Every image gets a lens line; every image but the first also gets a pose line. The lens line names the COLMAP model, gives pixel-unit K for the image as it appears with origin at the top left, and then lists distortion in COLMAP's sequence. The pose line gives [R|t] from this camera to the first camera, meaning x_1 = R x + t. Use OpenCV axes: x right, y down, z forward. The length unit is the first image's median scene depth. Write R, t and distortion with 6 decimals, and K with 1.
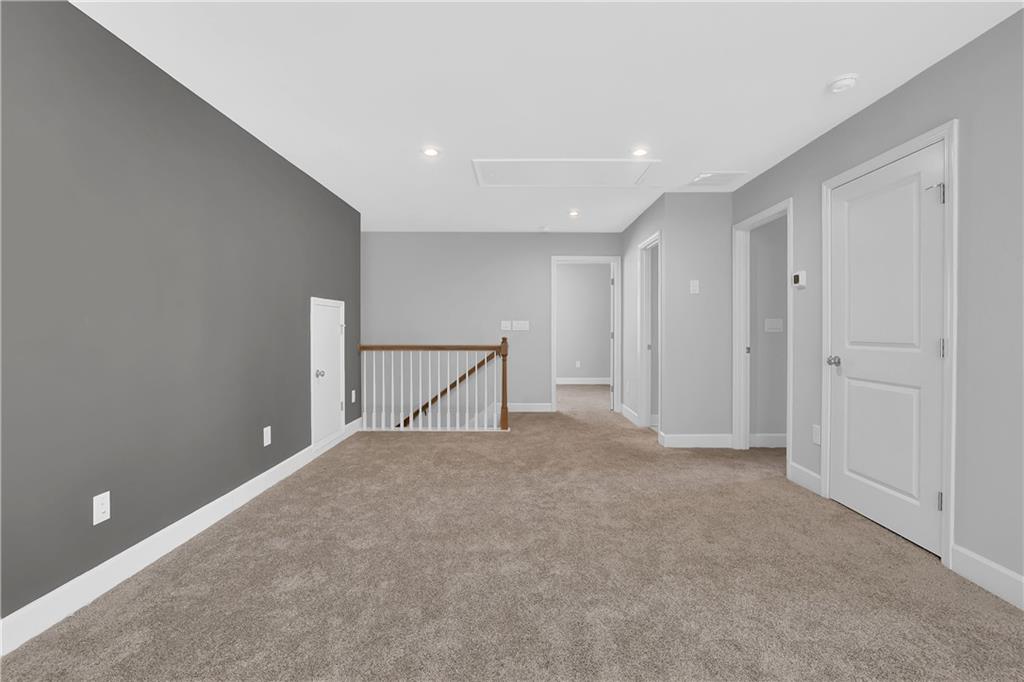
lens RADIAL K [[596.8, 0, 512.0], [0, 596.8, 341.0], [0, 0, 1]] dist [0.000165, 0.000228]
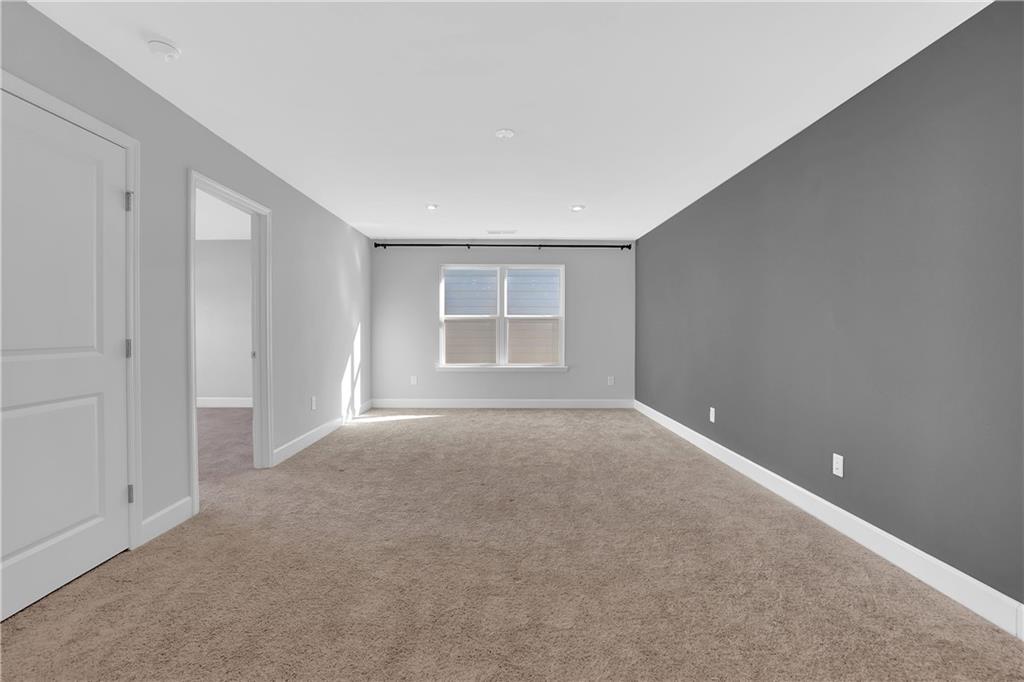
lens RADIAL K [[454.9, 0, 512.0], [0, 454.9, 341.0], [0, 0, 1]] dist [-0.028441, 0.000029]
pose [[-0.999232, -0.000596, -0.039188, 0.074990], [-0.001987, 0.999368, 0.035487, -0.029557], [0.039142, 0.035538, -0.998602, 1.785171]]
